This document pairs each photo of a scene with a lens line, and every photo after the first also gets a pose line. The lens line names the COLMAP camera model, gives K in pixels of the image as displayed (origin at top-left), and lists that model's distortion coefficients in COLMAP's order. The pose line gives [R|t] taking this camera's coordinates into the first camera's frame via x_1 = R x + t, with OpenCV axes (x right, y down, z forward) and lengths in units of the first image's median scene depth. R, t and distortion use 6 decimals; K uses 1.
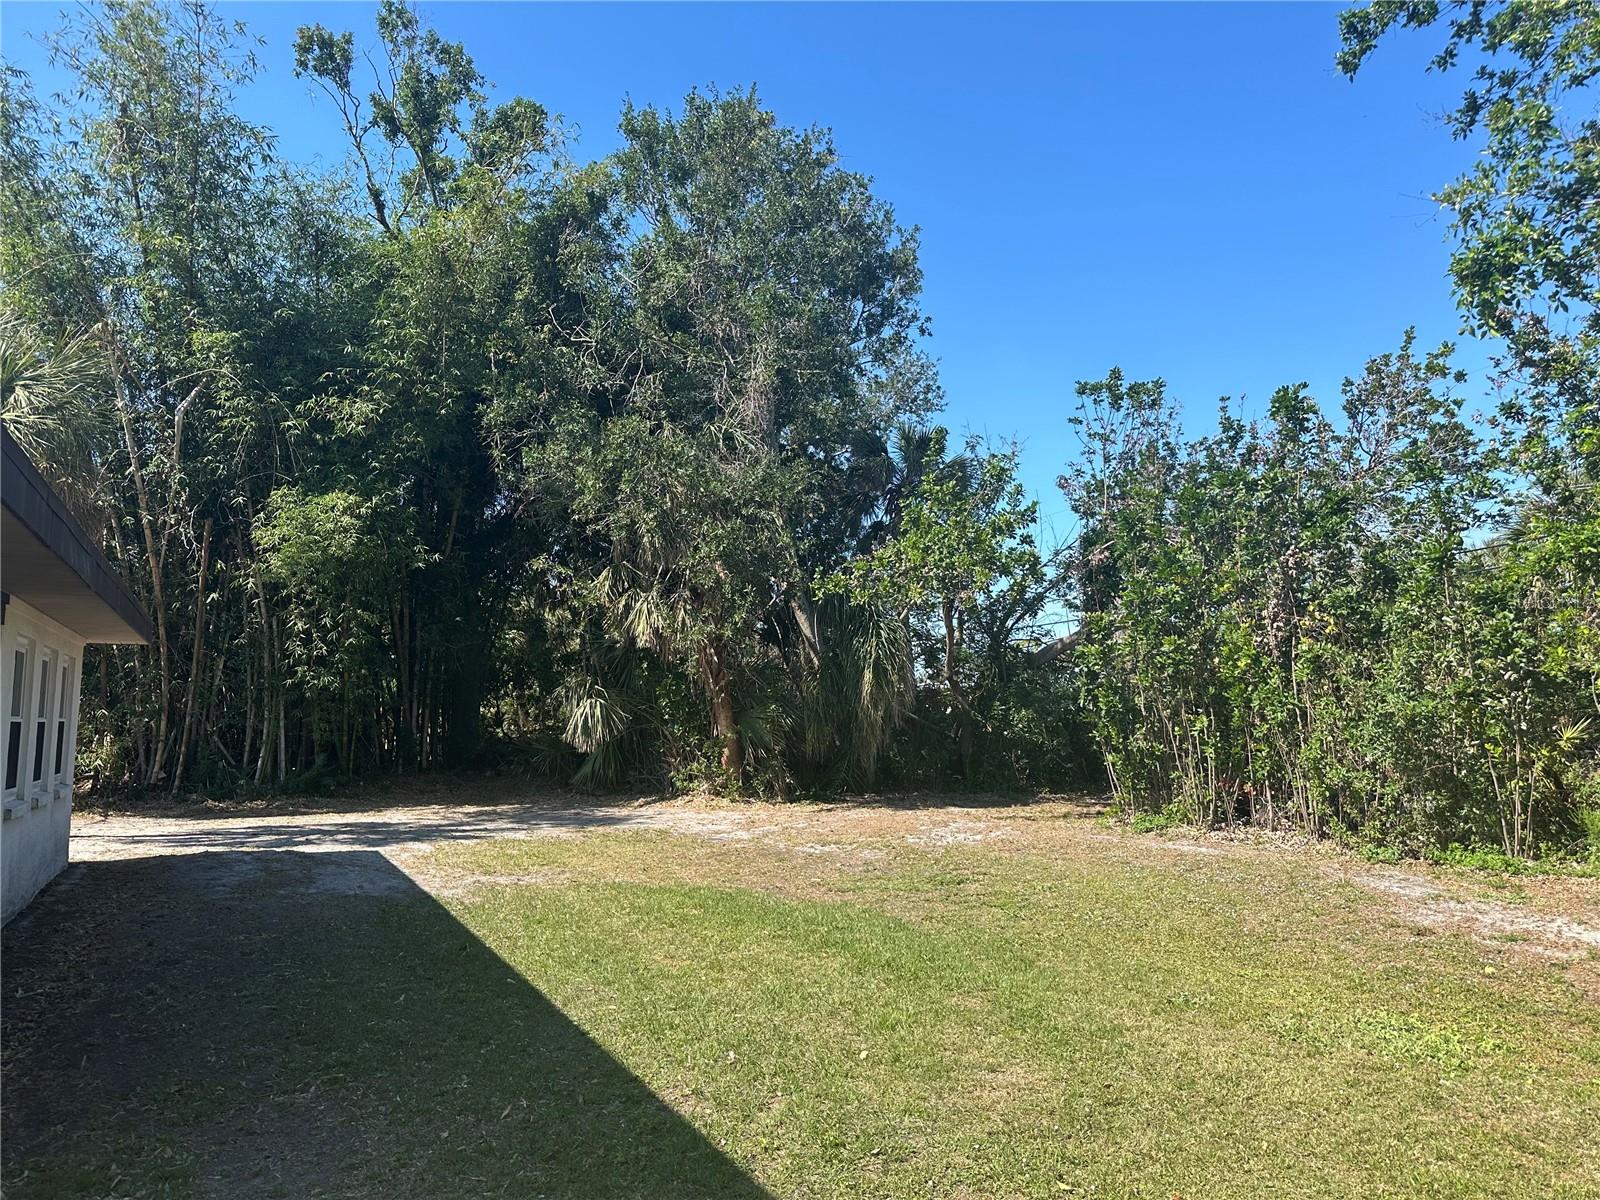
lens RADIAL K [[1126.2, 0, 789.7], [0, 1126.2, 588.4], [0, 0, 1]] dist [0.057564, -0.062036]
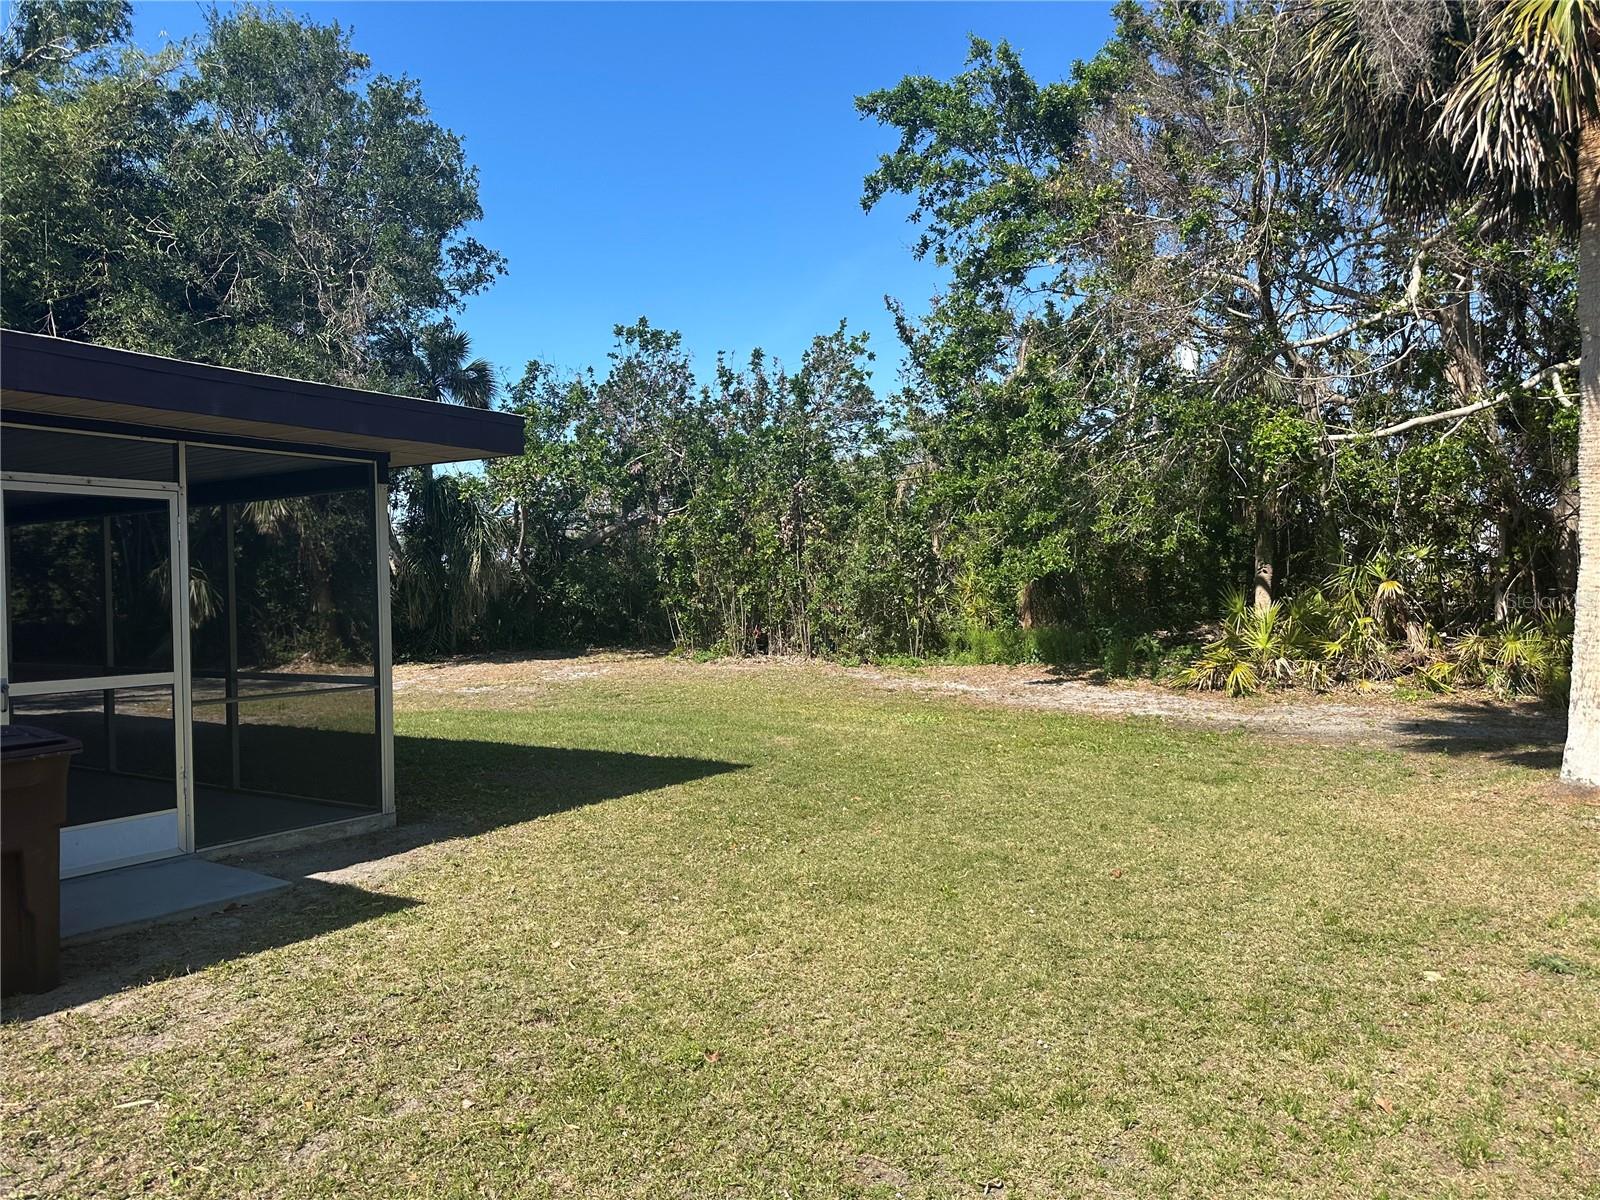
lens RADIAL K [[1141.8, 0, 796.0], [0, 1141.8, 613.8], [0, 0, 1]] dist [0.015845, -0.008918]
pose [[0.861123, -0.024781, 0.507793, -0.268439], [-0.040690, 0.992248, 0.117424, -0.025029], [-0.506766, -0.121779, 0.853439, -0.269041]]
